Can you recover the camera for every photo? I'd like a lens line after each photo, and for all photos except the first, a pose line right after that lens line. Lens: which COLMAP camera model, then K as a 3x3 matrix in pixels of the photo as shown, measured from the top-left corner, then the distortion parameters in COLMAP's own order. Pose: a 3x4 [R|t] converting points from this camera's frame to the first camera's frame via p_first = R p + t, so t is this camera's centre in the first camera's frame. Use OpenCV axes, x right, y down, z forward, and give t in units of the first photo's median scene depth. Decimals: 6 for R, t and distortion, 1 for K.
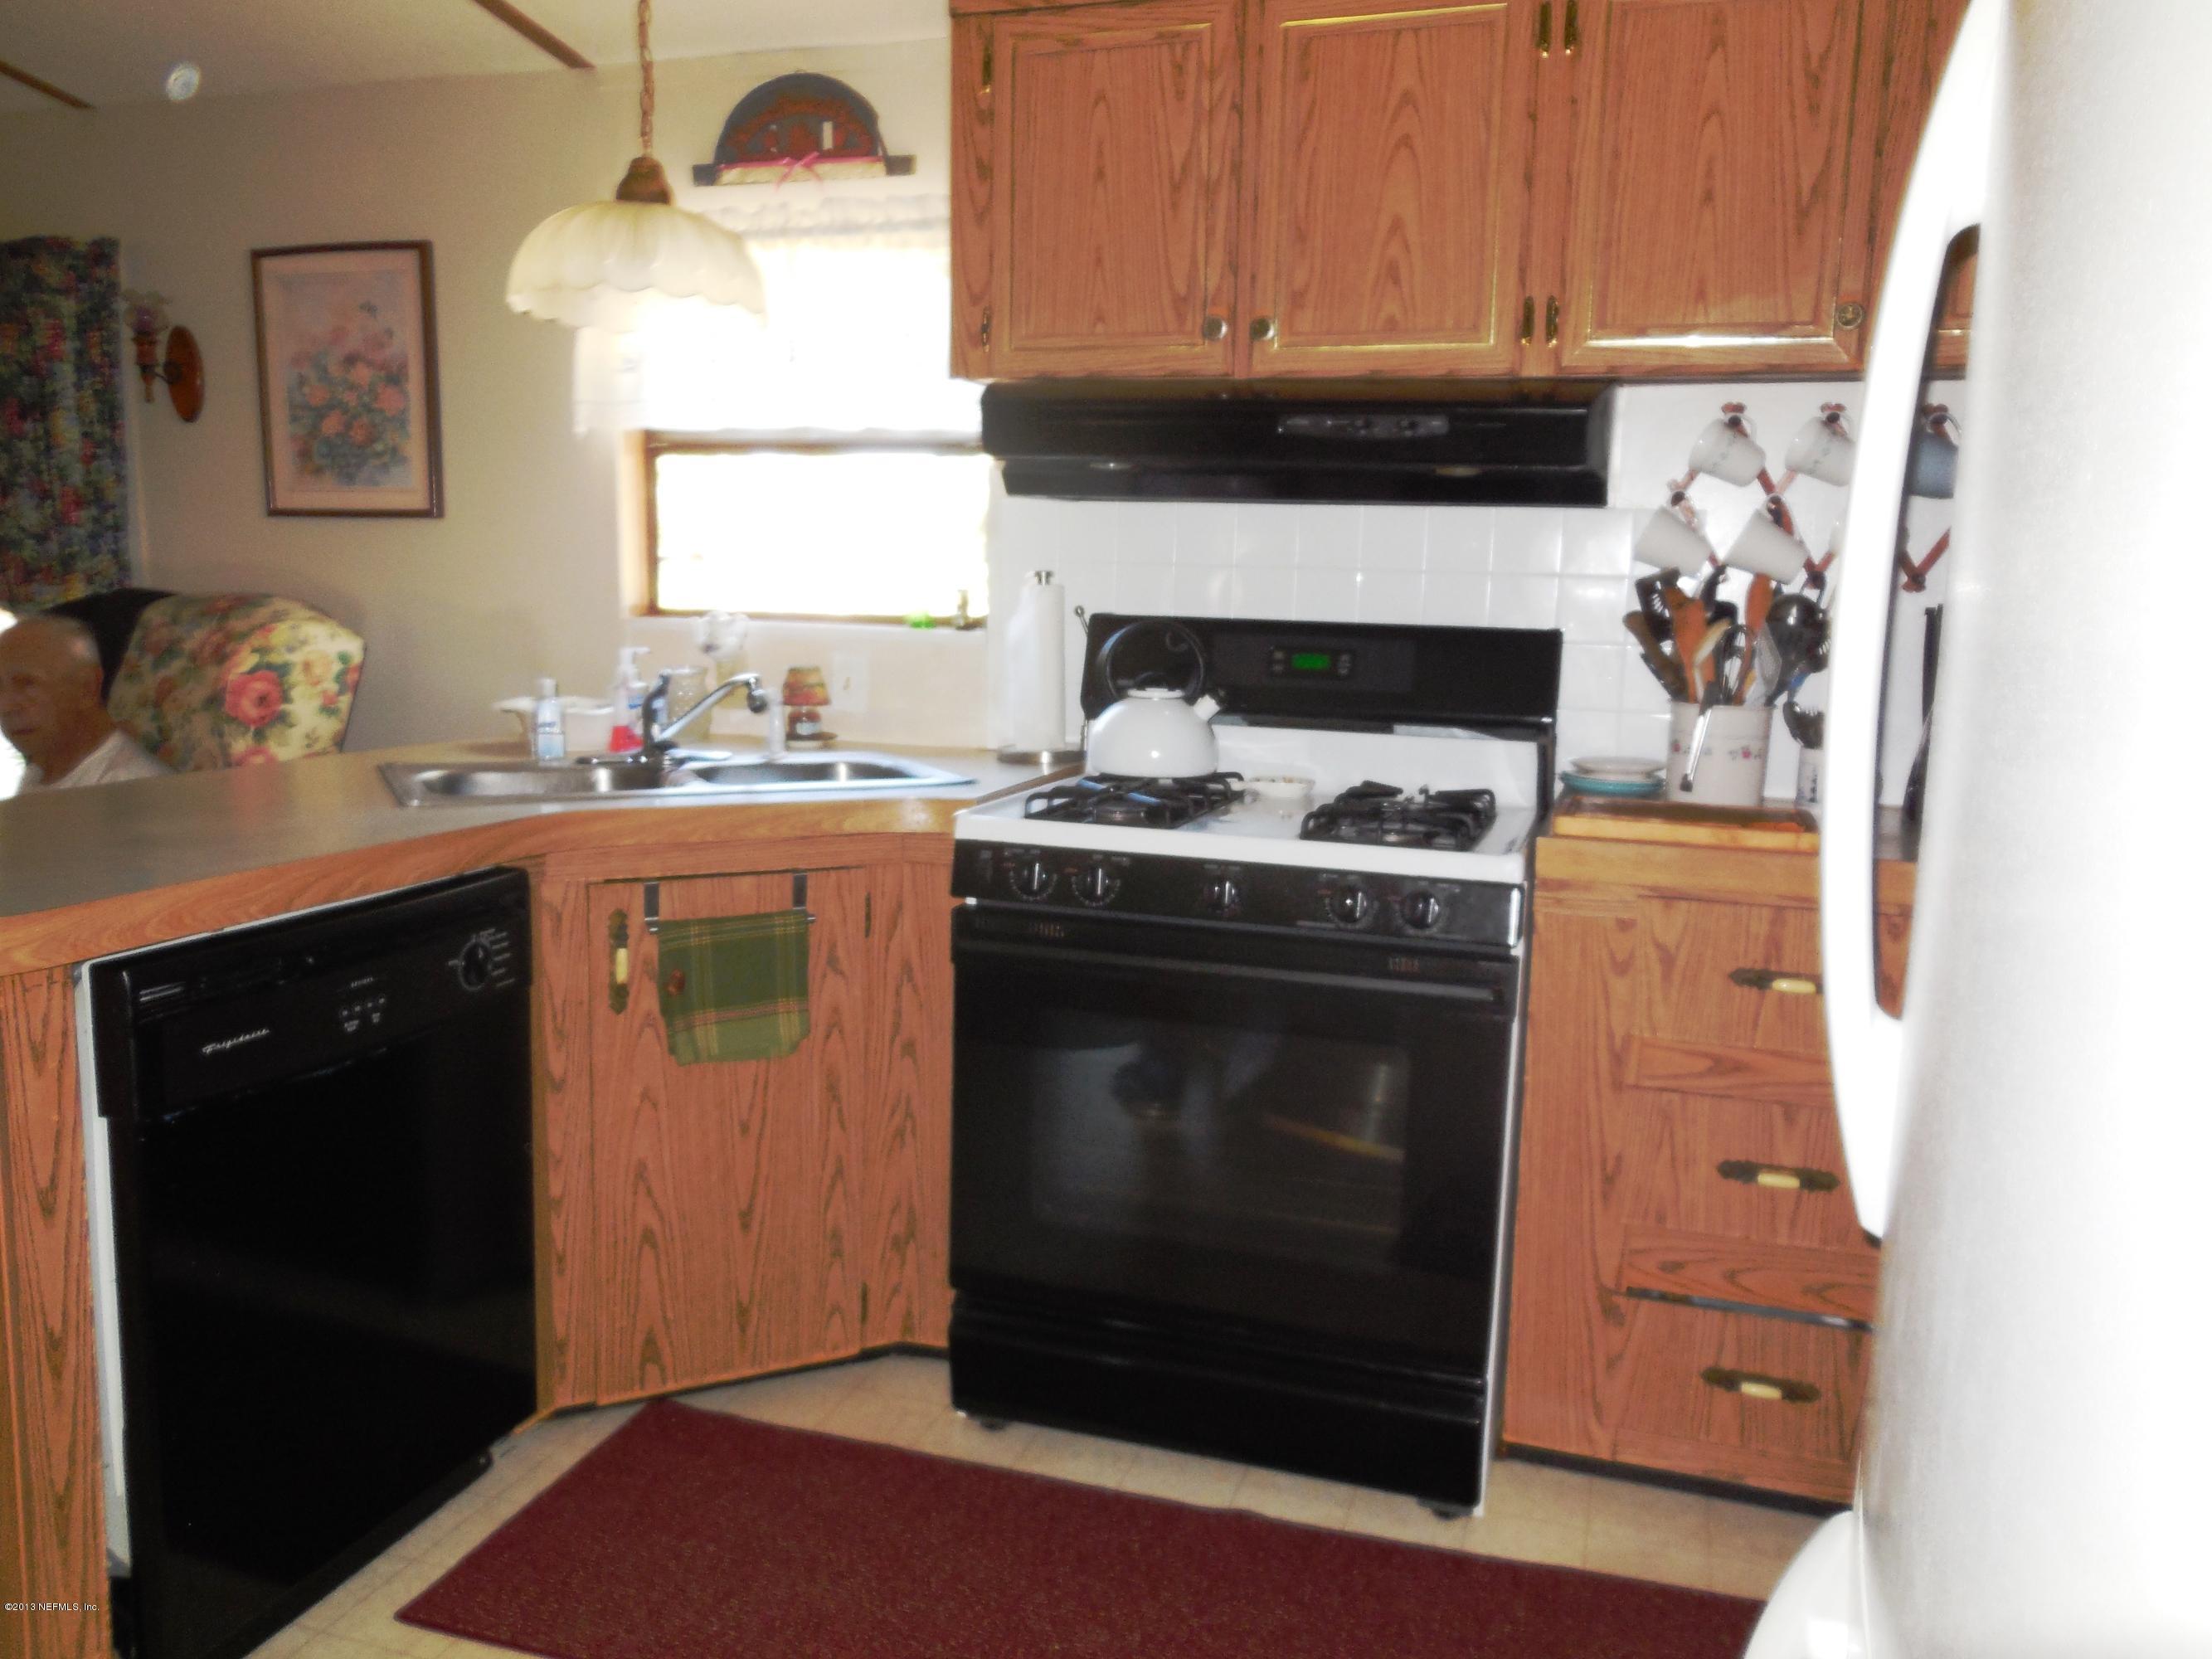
lens RADIAL K [[1696.2, 0, 1101.6], [0, 1696.2, 819.6], [0, 0, 1]] dist [-0.005354, 0.009076]
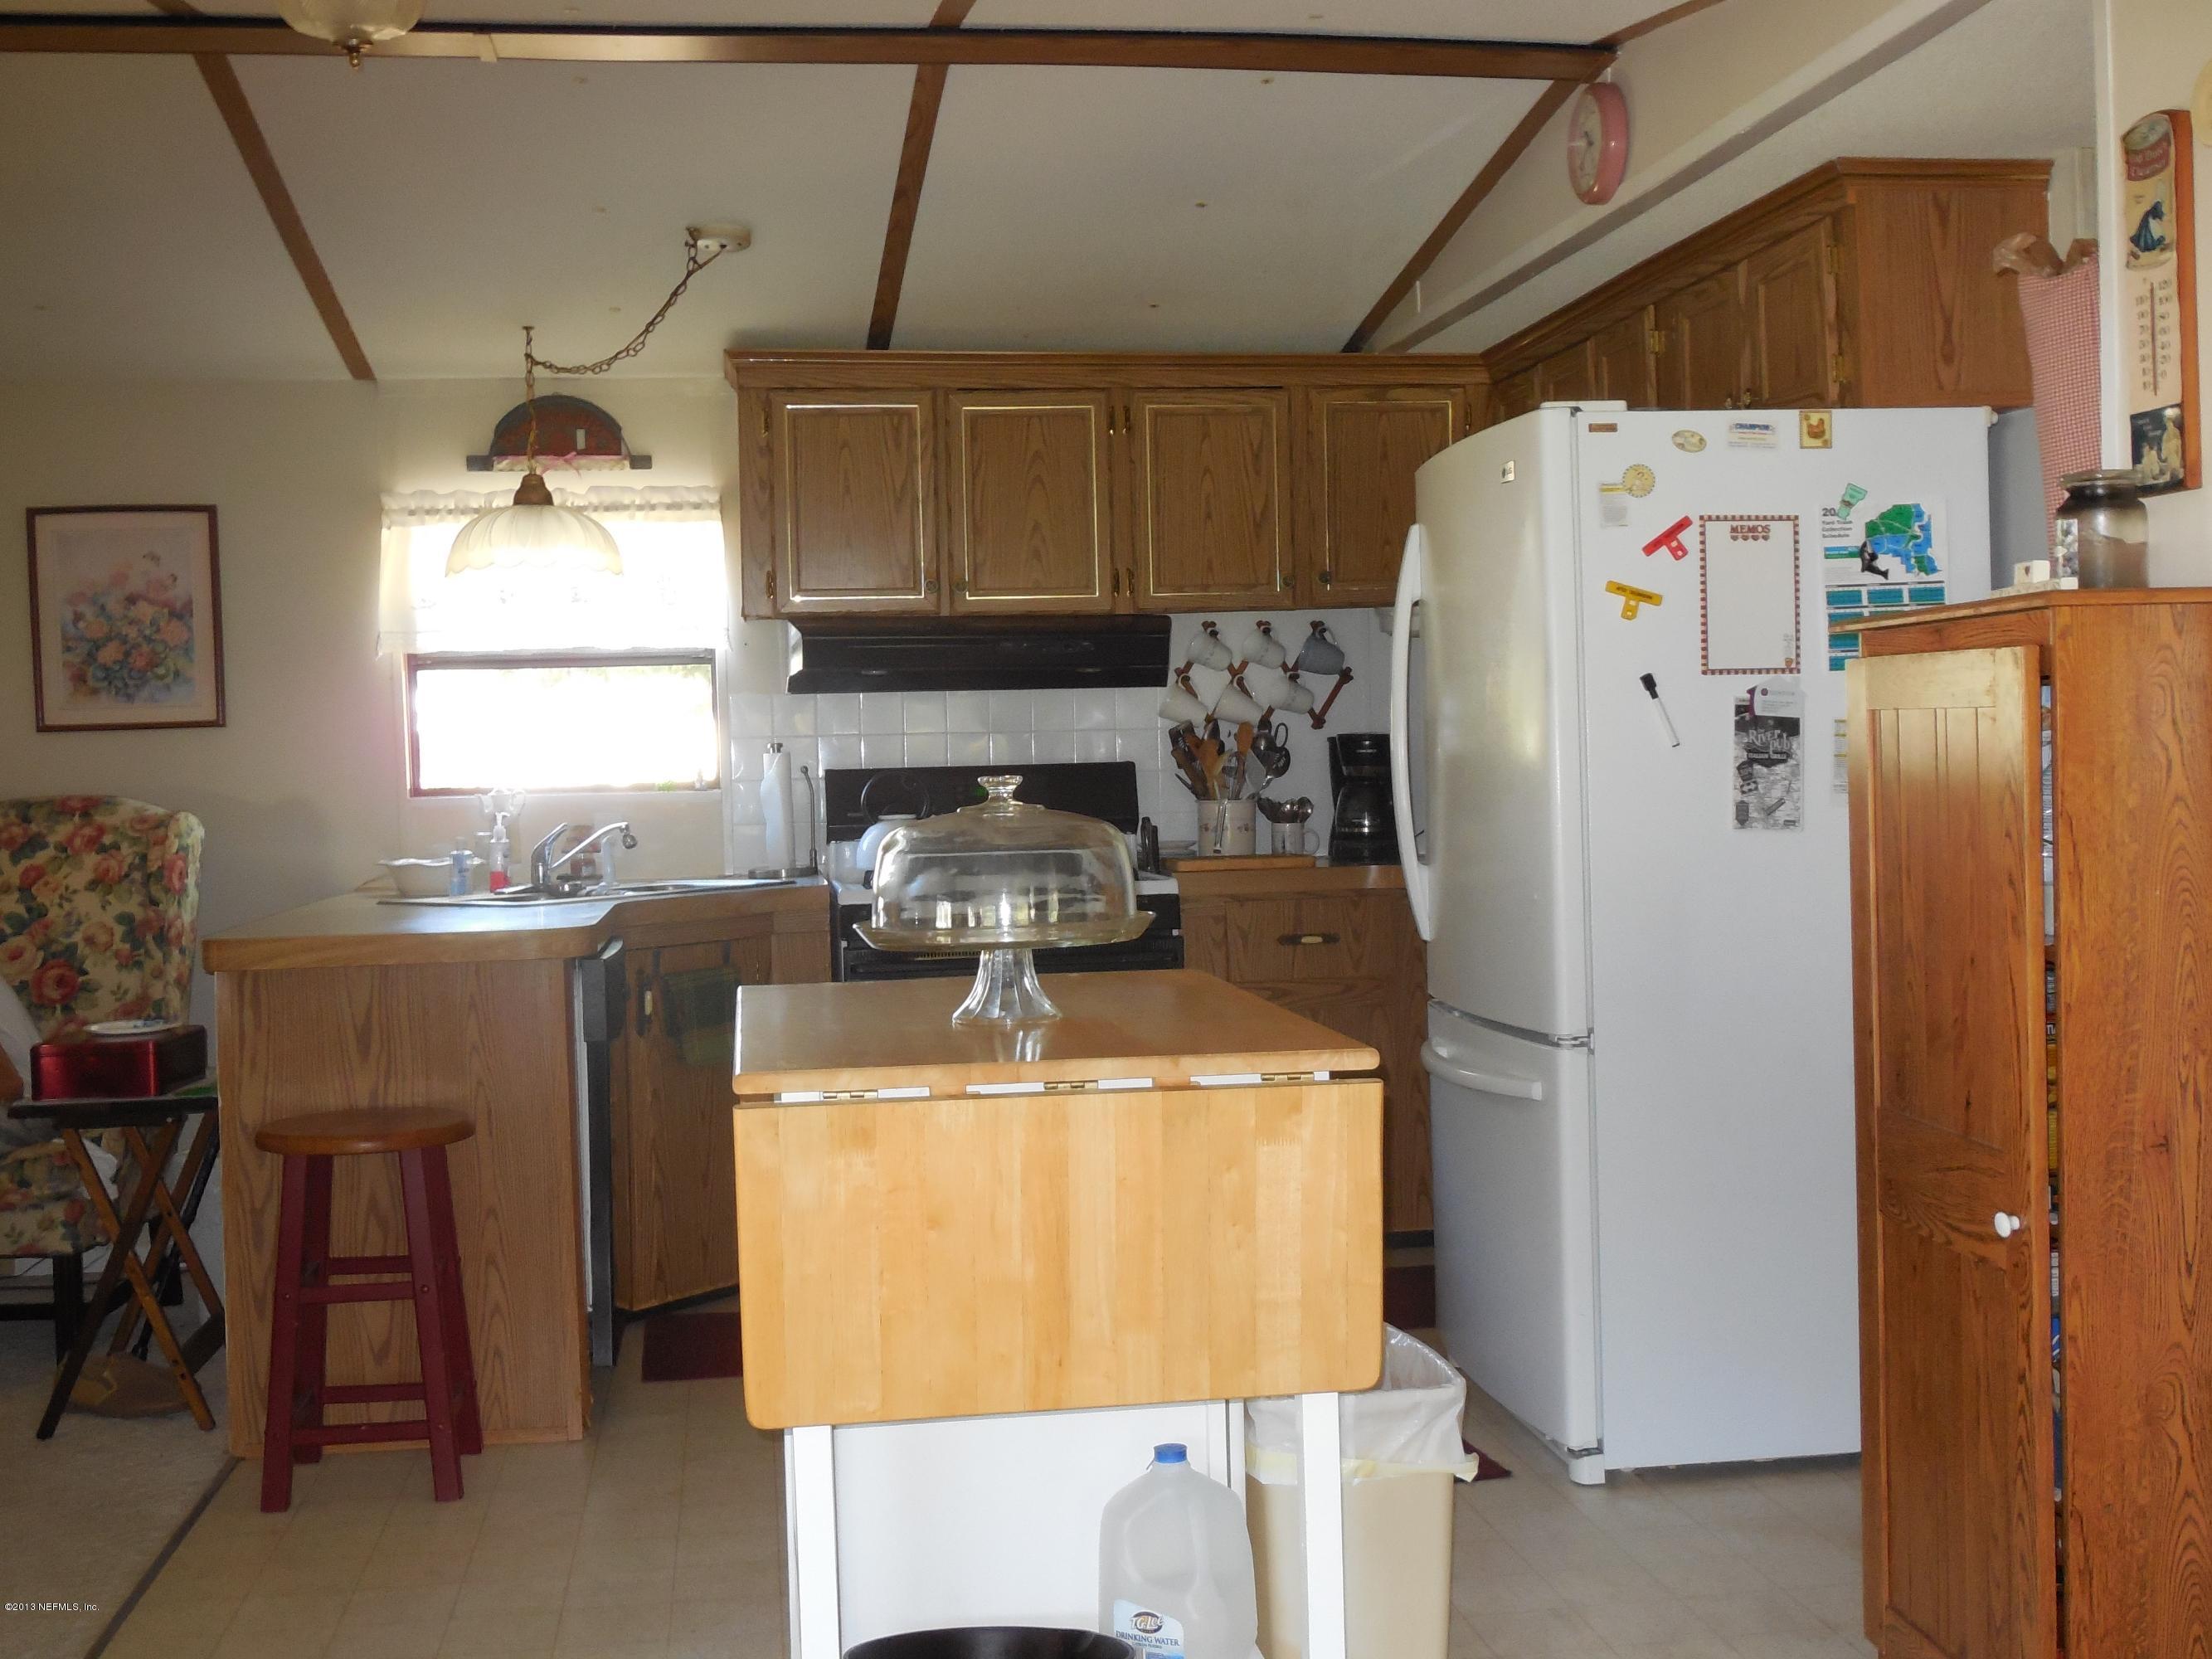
lens RADIAL K [[2450.4, 0, 1123.4], [0, 2450.4, 843.7], [0, 0, 1]] dist [-0.018181, -0.008899]
pose [[0.885227, -0.063992, 0.460736, -0.827733], [0.115316, 0.989763, -0.084091, 0.162146], [-0.450638, 0.127570, 0.883545, -1.064254]]
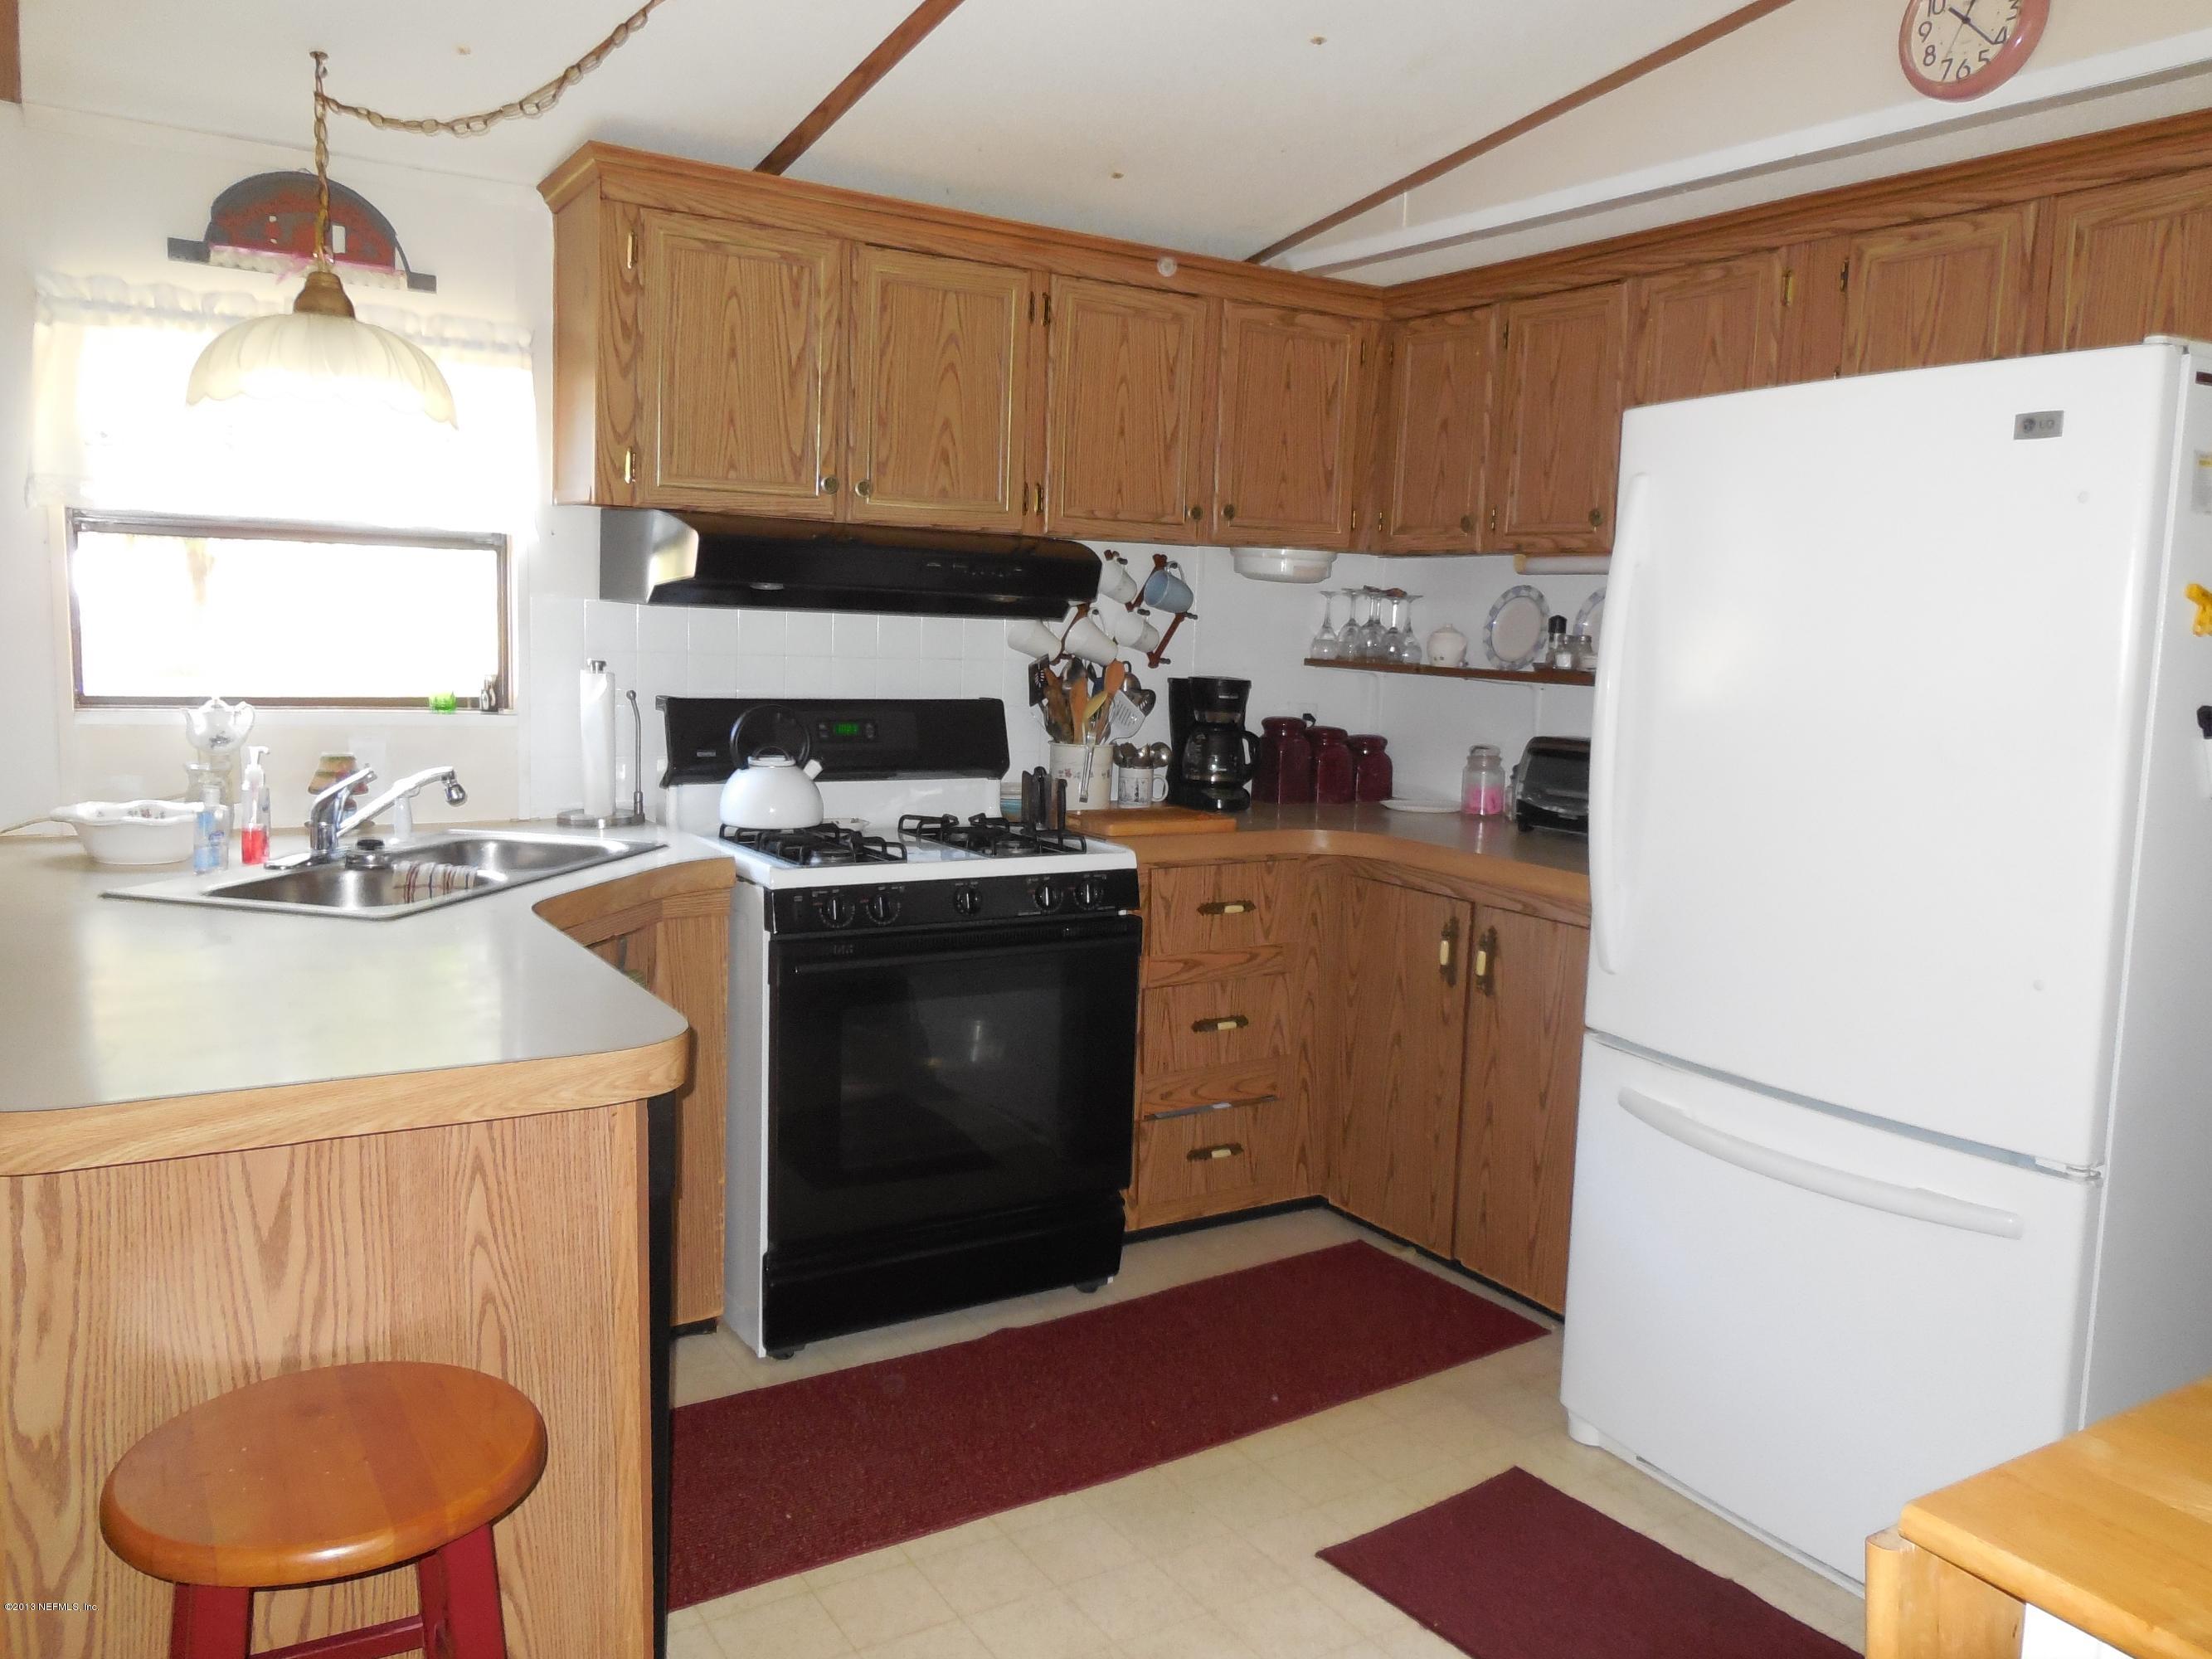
lens RADIAL K [[1709.5, 0, 1138.3], [0, 1709.5, 829.3], [0, 0, 1]] dist [0.029649, -0.010294]
pose [[0.635793, -0.095540, 0.765924, -0.802533], [0.093102, 0.994557, 0.046775, -0.059515], [-0.766224, 0.041570, 0.641228, -0.031728]]
